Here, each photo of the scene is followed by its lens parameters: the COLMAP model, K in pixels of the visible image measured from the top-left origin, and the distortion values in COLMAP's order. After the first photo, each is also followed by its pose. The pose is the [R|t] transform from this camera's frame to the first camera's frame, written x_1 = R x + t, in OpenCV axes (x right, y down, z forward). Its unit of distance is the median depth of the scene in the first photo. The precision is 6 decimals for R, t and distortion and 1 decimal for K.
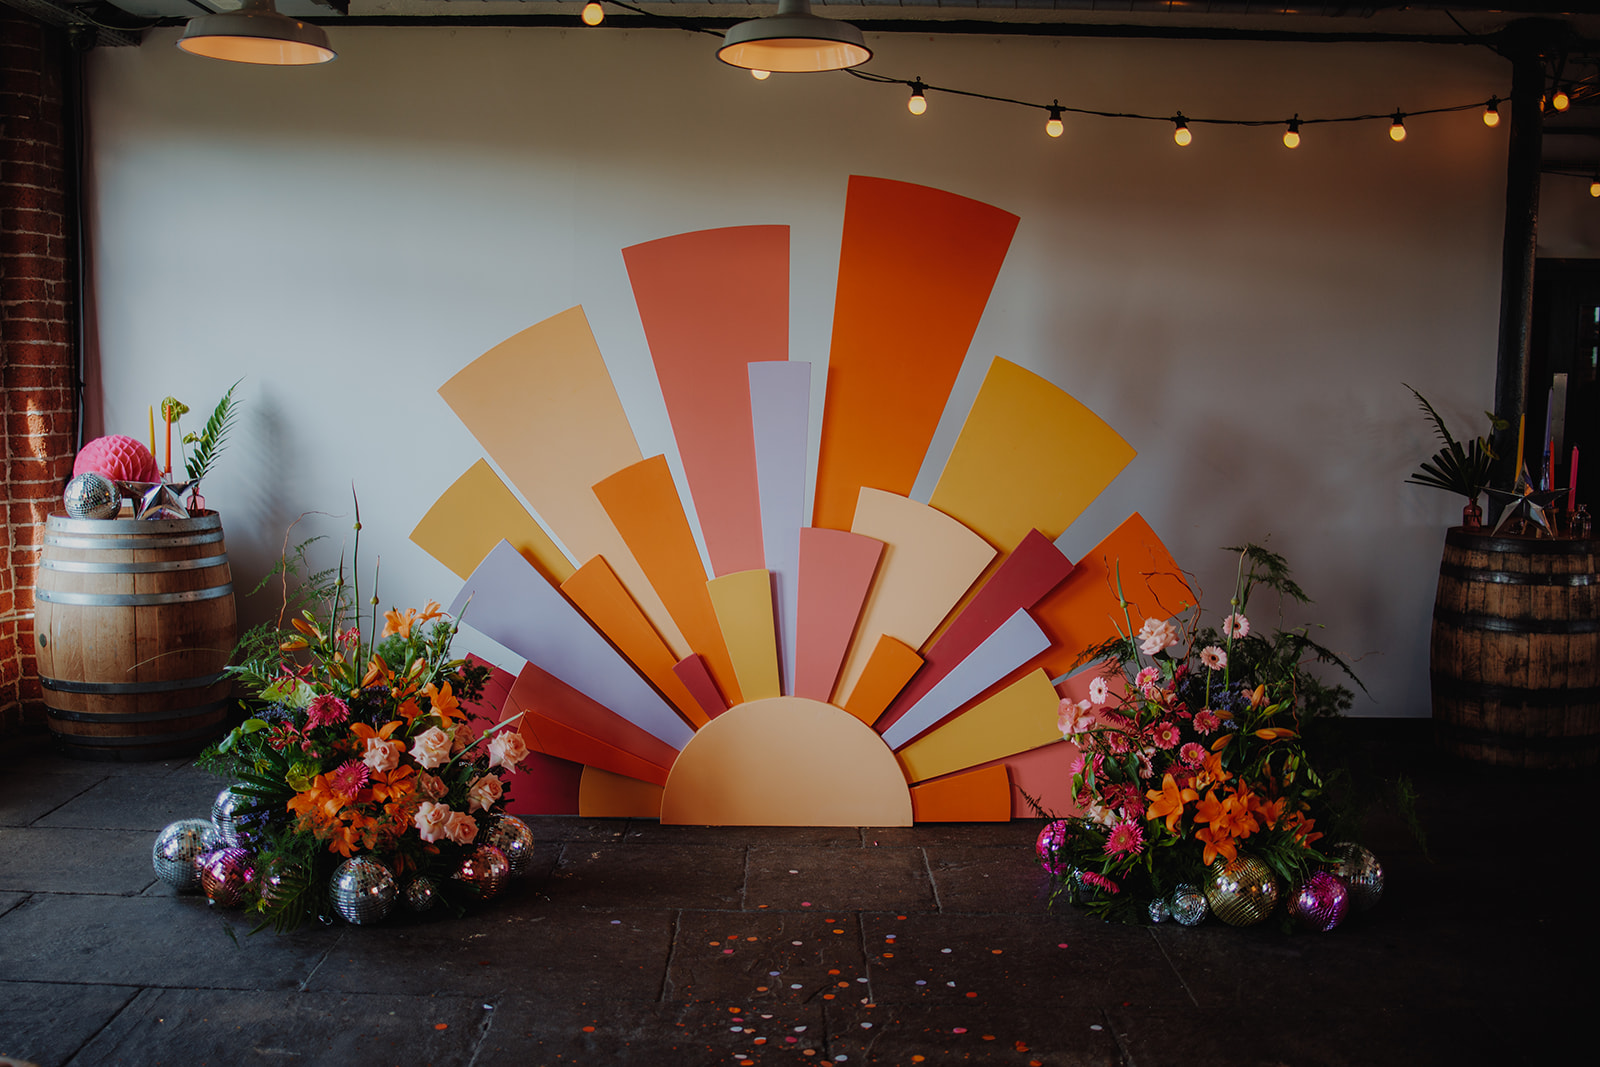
lens RADIAL K [[1577.9, 0, 800.0], [0, 1577.9, 533.5], [0, 0, 1]] dist [-0.074176, 0.024960]
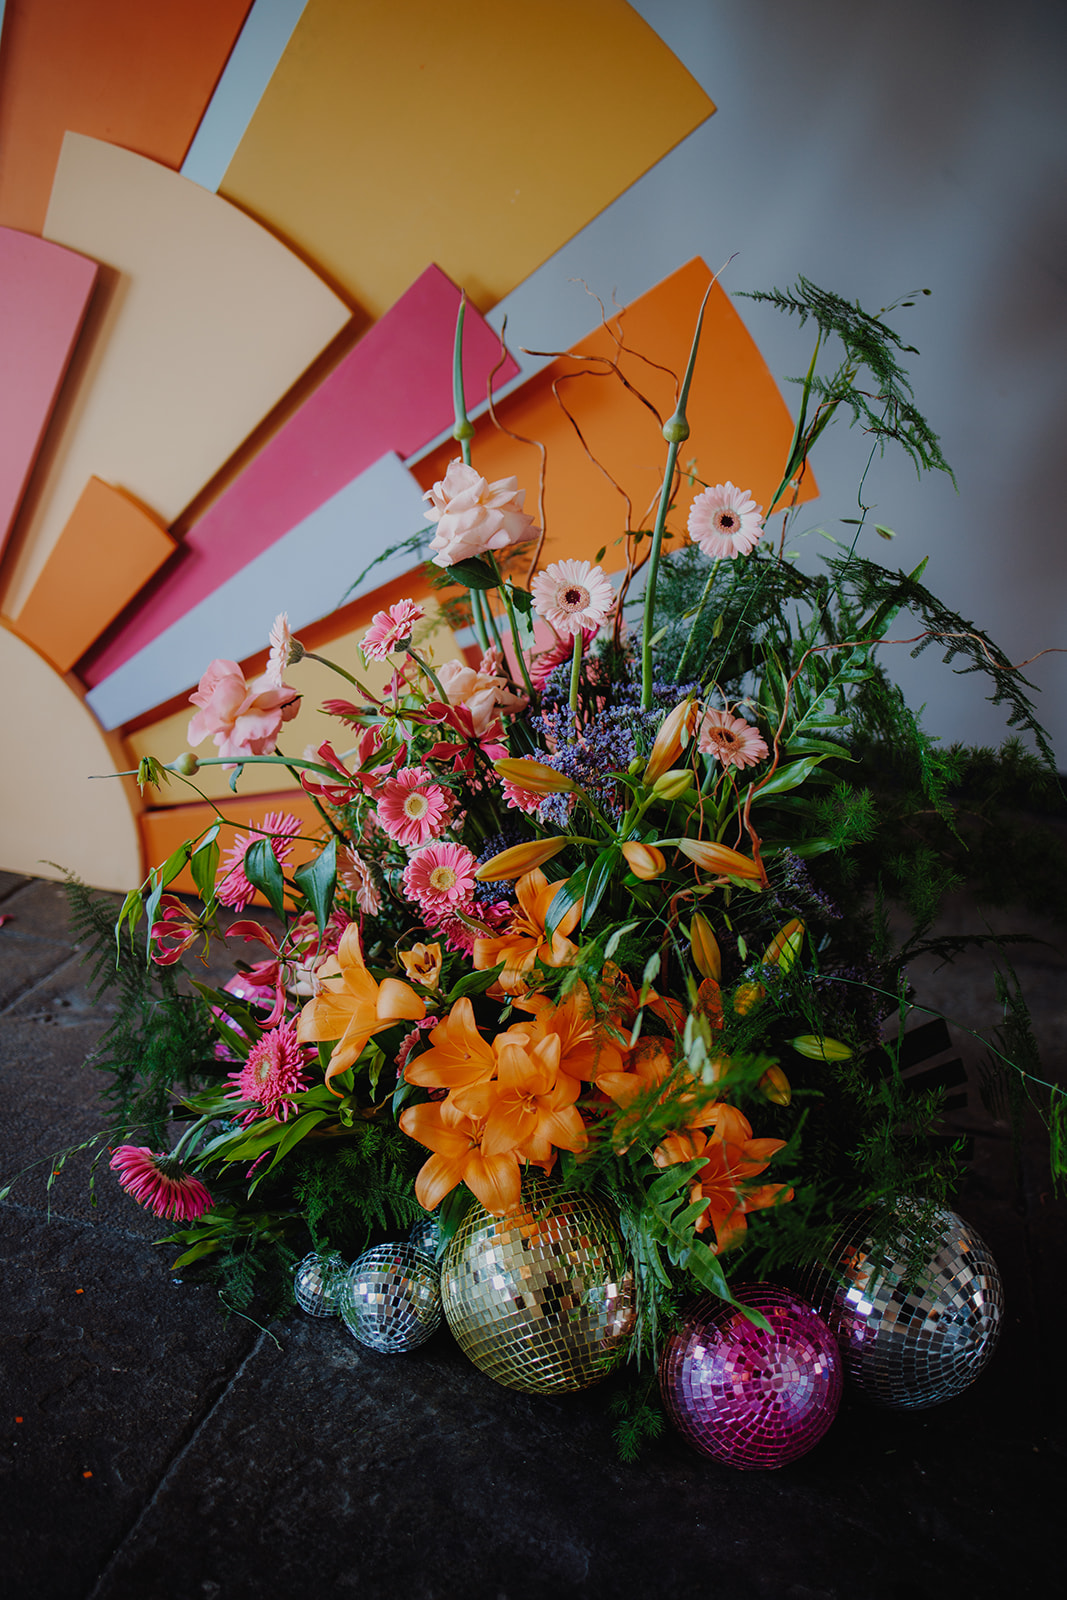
lens RADIAL K [[1577.9, 0, 553.3], [0, 1577.9, 803.9], [0, 0, 1]] dist [-0.074176, 0.024960]
pose [[0.975622, 0.152577, -0.157740, 0.308168], [-0.117411, 0.970146, 0.212204, 0.051027], [0.185408, -0.188511, 0.964411, 0.660616]]
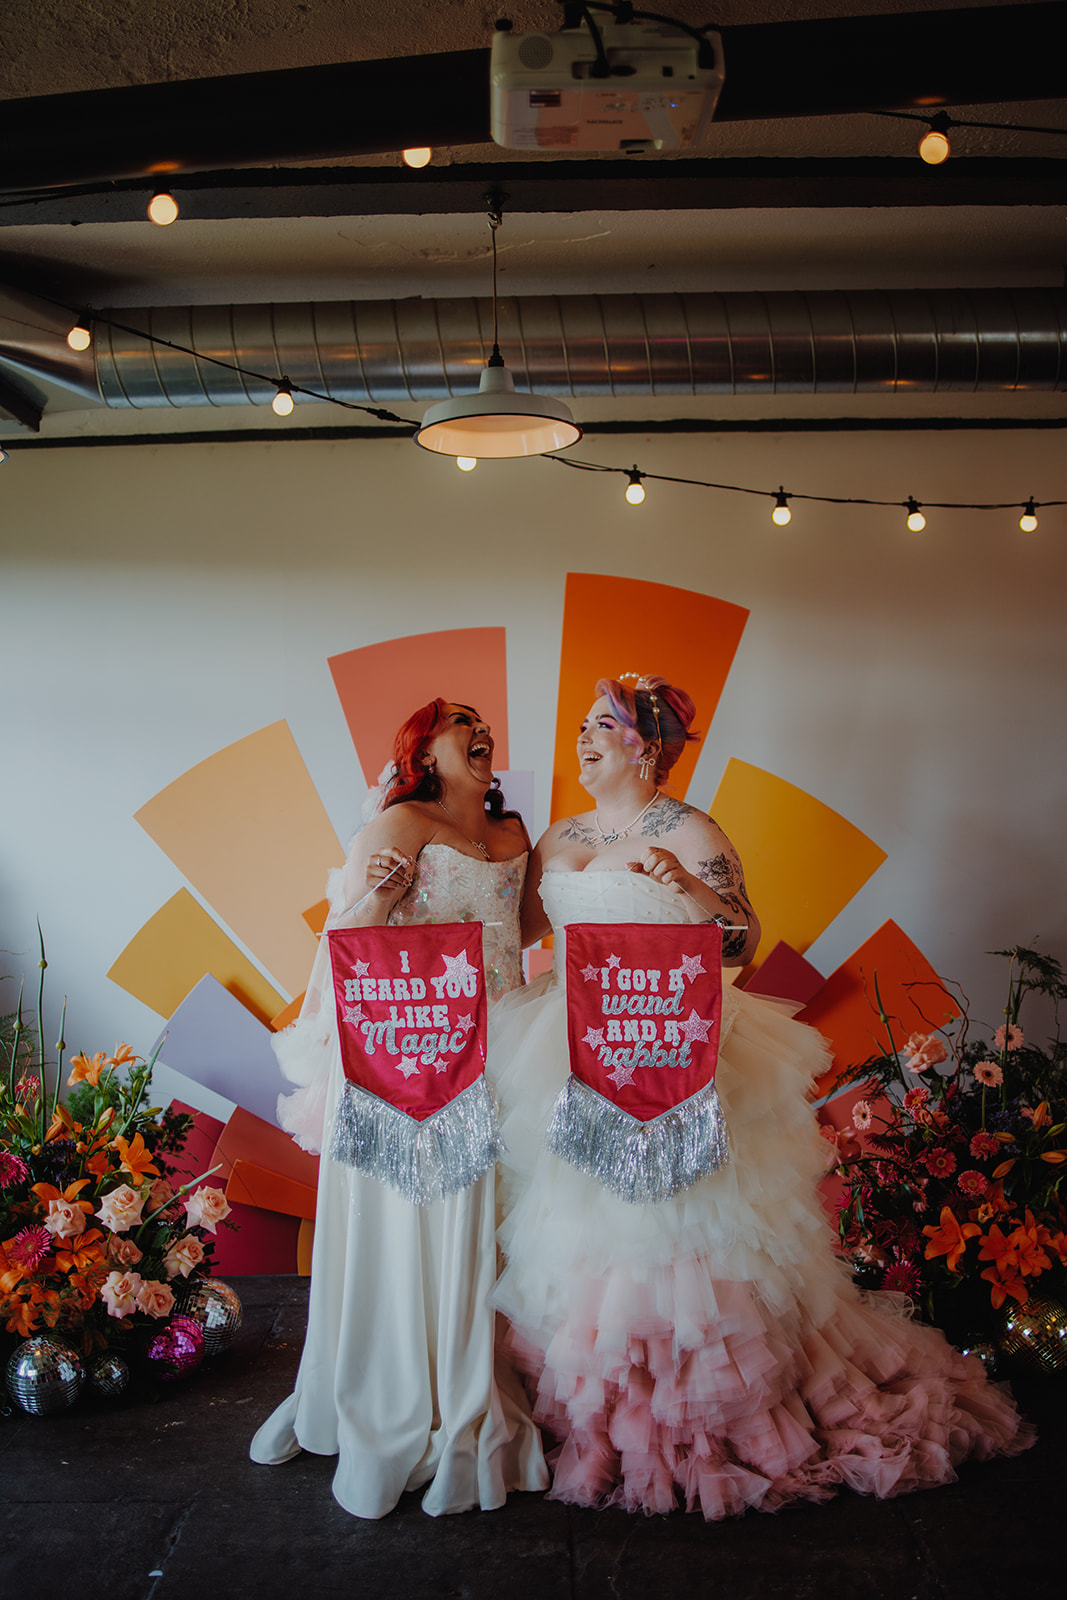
lens RADIAL K [[1577.9, 0, 553.3], [0, 1577.9, 803.9], [0, 0, 1]] dist [-0.074176, 0.024960]
pose [[0.999274, -0.036422, 0.011181, 0.009159], [0.037361, 0.994259, -0.100264, 0.005693], [-0.007465, 0.100609, 0.994898, 0.088275]]
